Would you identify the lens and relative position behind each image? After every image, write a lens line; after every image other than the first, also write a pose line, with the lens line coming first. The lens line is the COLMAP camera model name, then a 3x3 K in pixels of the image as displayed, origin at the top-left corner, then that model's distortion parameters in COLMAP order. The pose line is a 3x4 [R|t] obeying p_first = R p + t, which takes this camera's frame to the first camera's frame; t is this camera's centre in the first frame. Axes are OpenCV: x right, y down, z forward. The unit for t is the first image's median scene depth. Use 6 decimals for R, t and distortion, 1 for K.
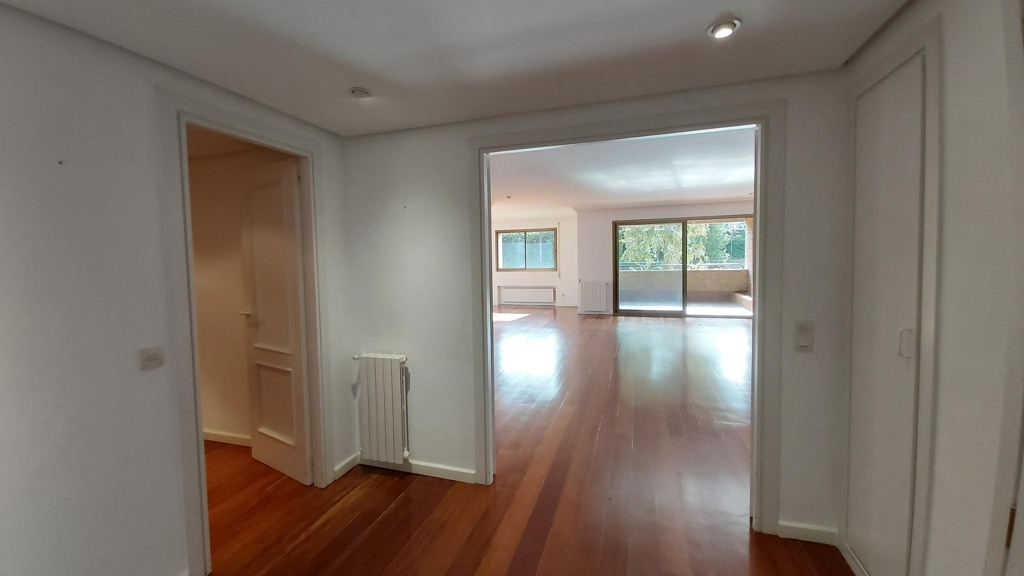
lens RADIAL K [[401.7, 0, 500.9], [0, 401.7, 274.1], [0, 0, 1]] dist [0.001743, 0.000068]
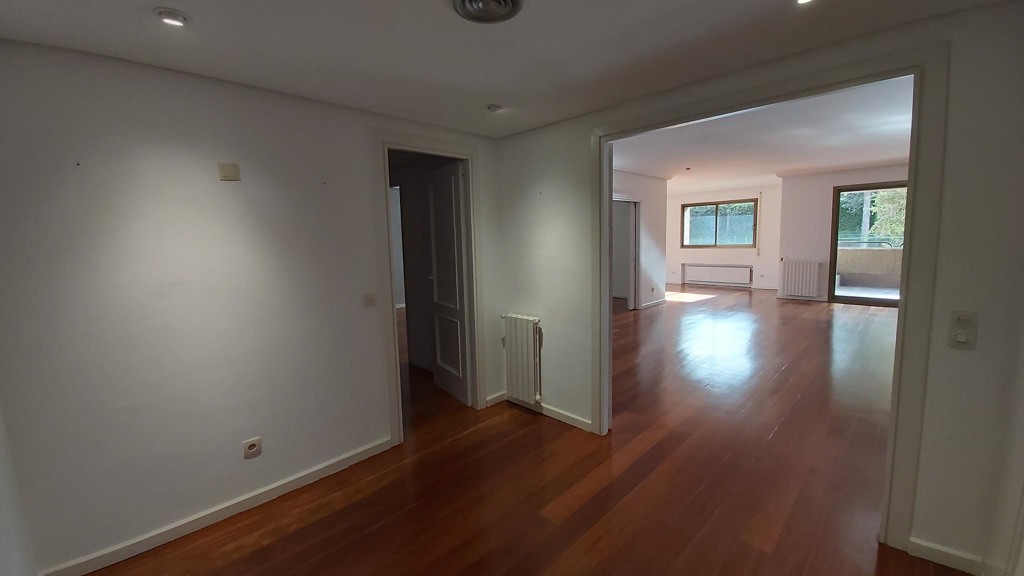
lens RADIAL K [[399.7, 0, 503.3], [0, 399.7, 277.6], [0, 0, 1]] dist [0.009432, -0.007542]
pose [[0.890482, 0.041023, -0.453166, 0.058321], [-0.009334, 0.997365, 0.071947, -0.001052], [0.454923, -0.059838, 0.888518, -0.031148]]
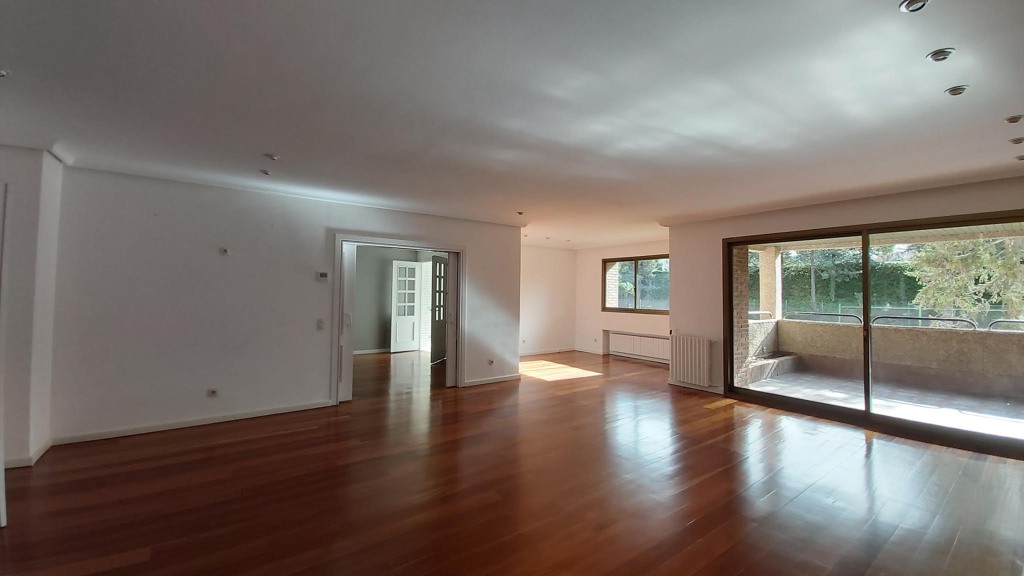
lens RADIAL K [[399.7, 0, 503.3], [0, 399.7, 277.6], [0, 0, 1]] dist [0.009432, -0.007542]
pose [[0.814349, 0.006748, -0.580336, 0.359208], [-0.049917, 0.997041, -0.058452, -0.021005], [0.578224, 0.076569, 0.812277, 0.318336]]
